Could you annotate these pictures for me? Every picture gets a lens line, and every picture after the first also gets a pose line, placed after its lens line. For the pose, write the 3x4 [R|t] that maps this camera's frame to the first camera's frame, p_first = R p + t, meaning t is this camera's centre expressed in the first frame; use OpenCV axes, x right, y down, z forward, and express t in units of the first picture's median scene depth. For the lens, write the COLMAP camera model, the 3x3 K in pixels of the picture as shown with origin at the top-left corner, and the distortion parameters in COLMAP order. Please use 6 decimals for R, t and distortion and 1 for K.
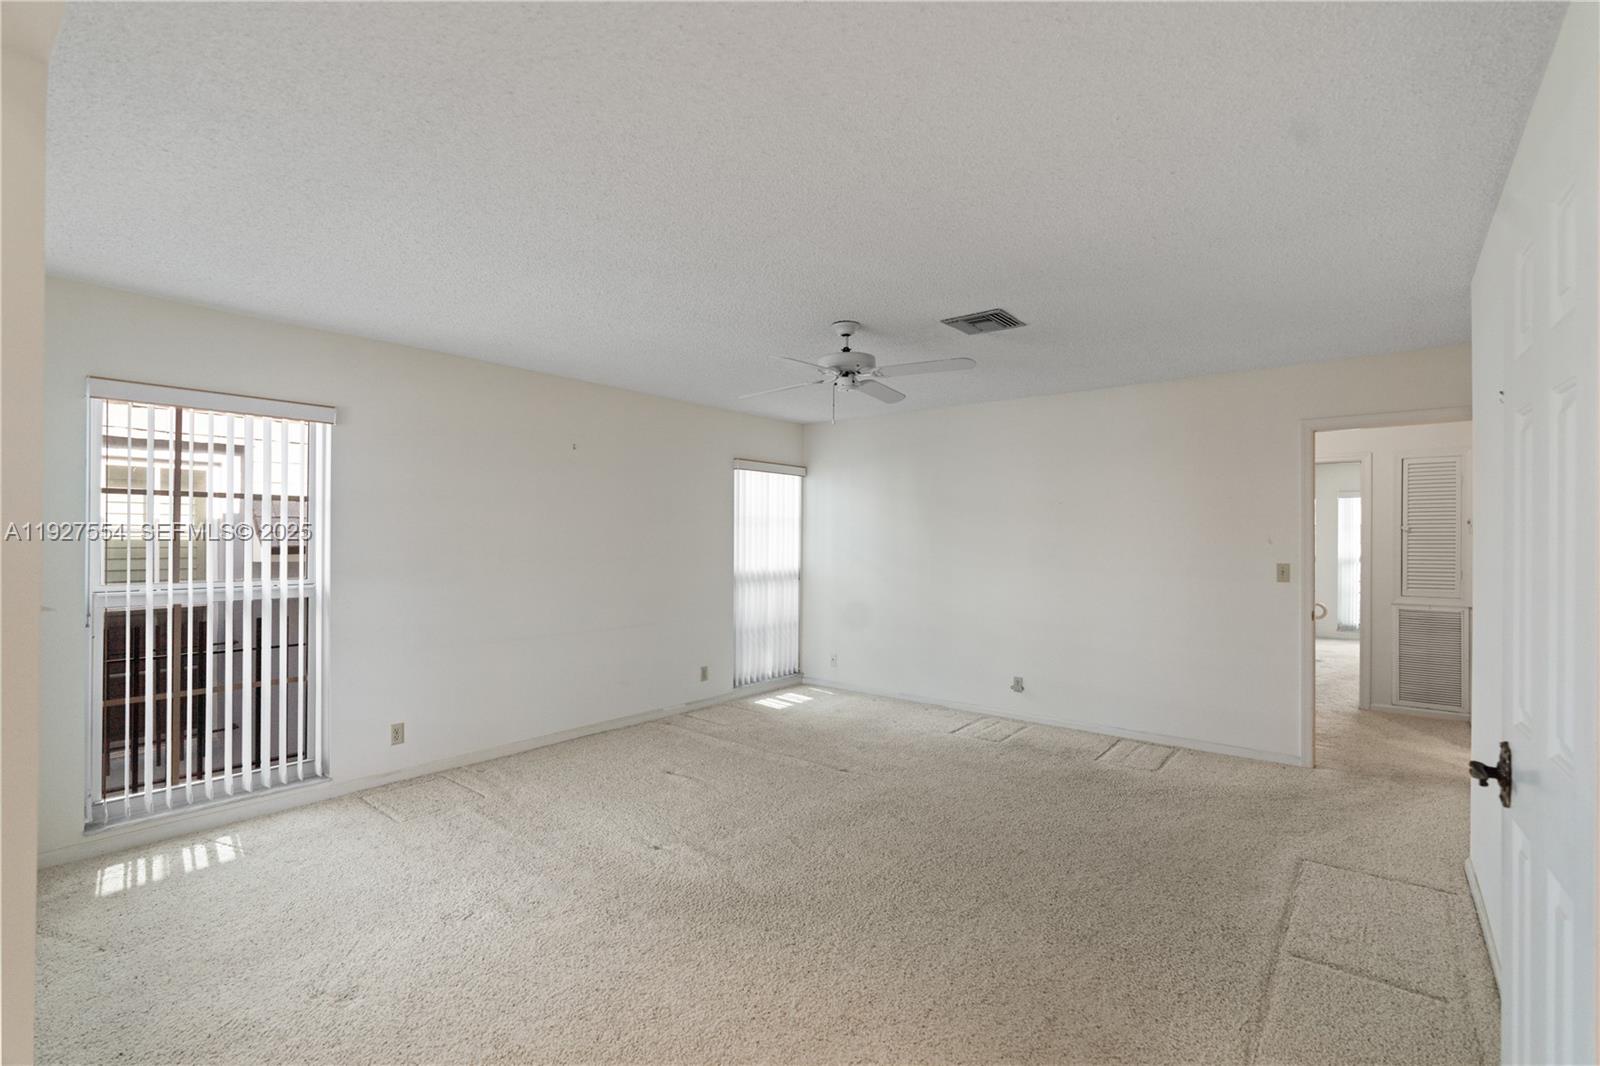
lens RADIAL K [[723.3, 0, 800.0], [0, 723.3, 523.9], [0, 0, 1]] dist [-0.002722, 0.000224]
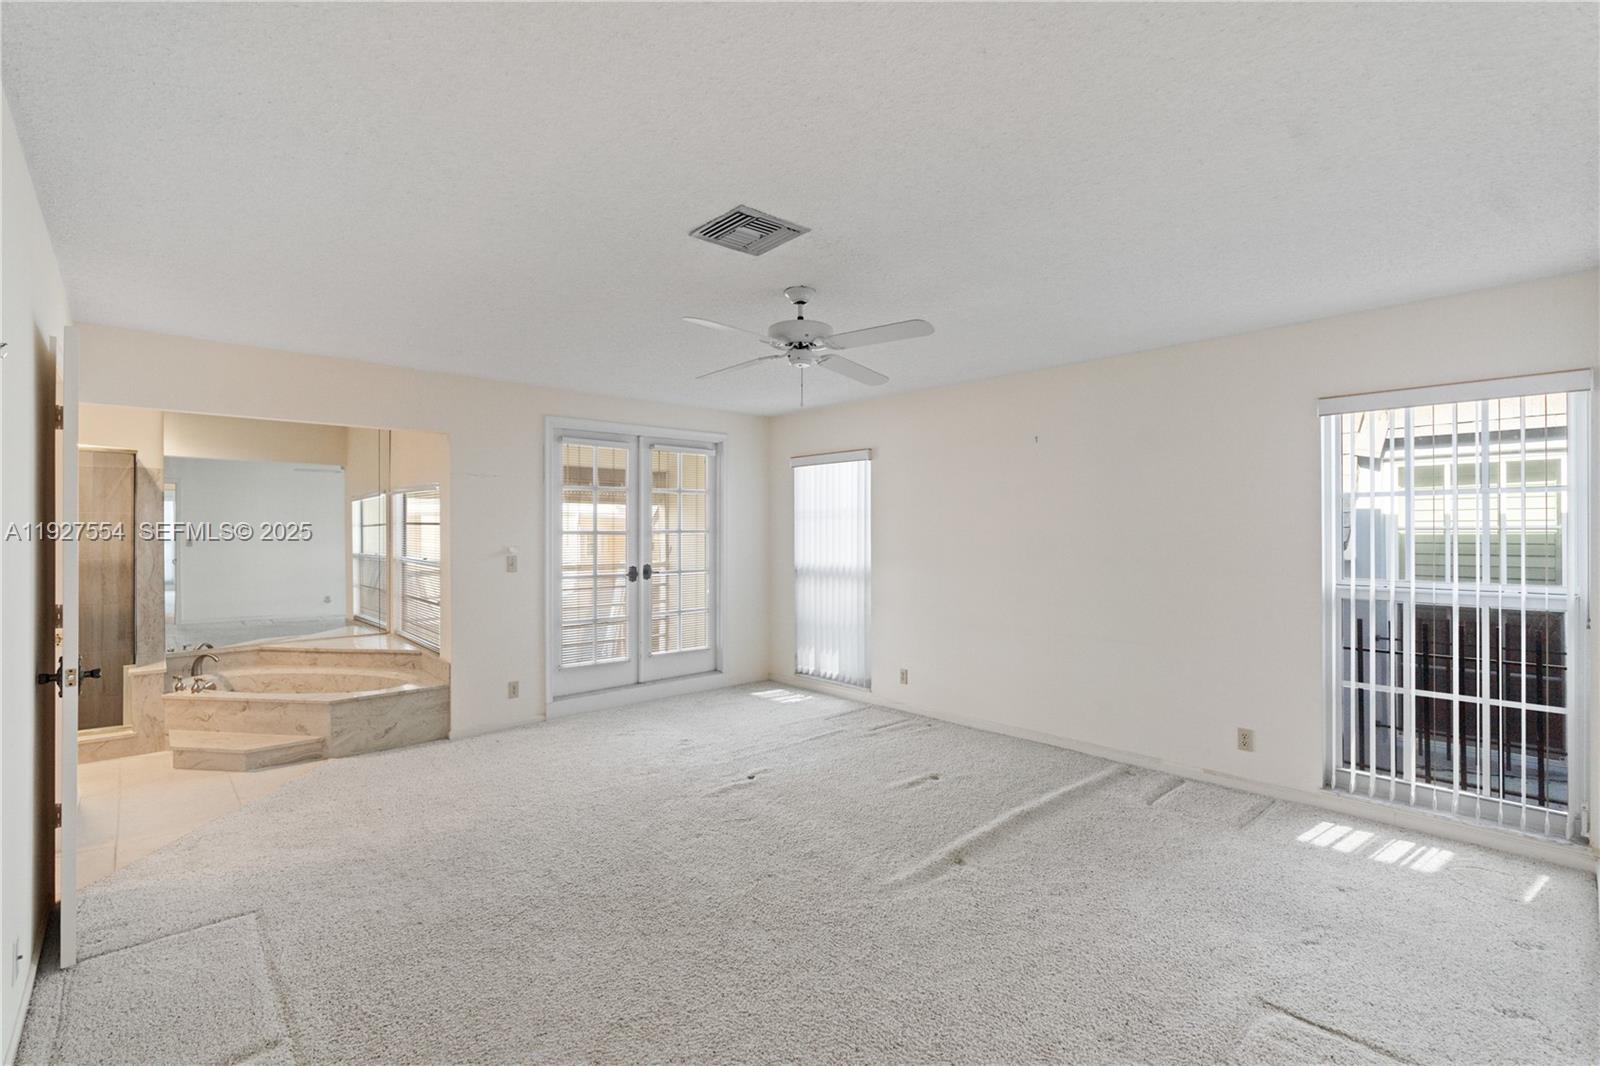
lens RADIAL K [[723.3, 0, 800.0], [0, 723.3, 523.9], [0, 0, 1]] dist [-0.002722, 0.000224]
pose [[-0.133287, -0.011697, -0.991008, 0.303248], [0.016873, 0.999759, -0.014070, 0.007013], [0.990934, -0.018597, -0.133057, 0.364942]]
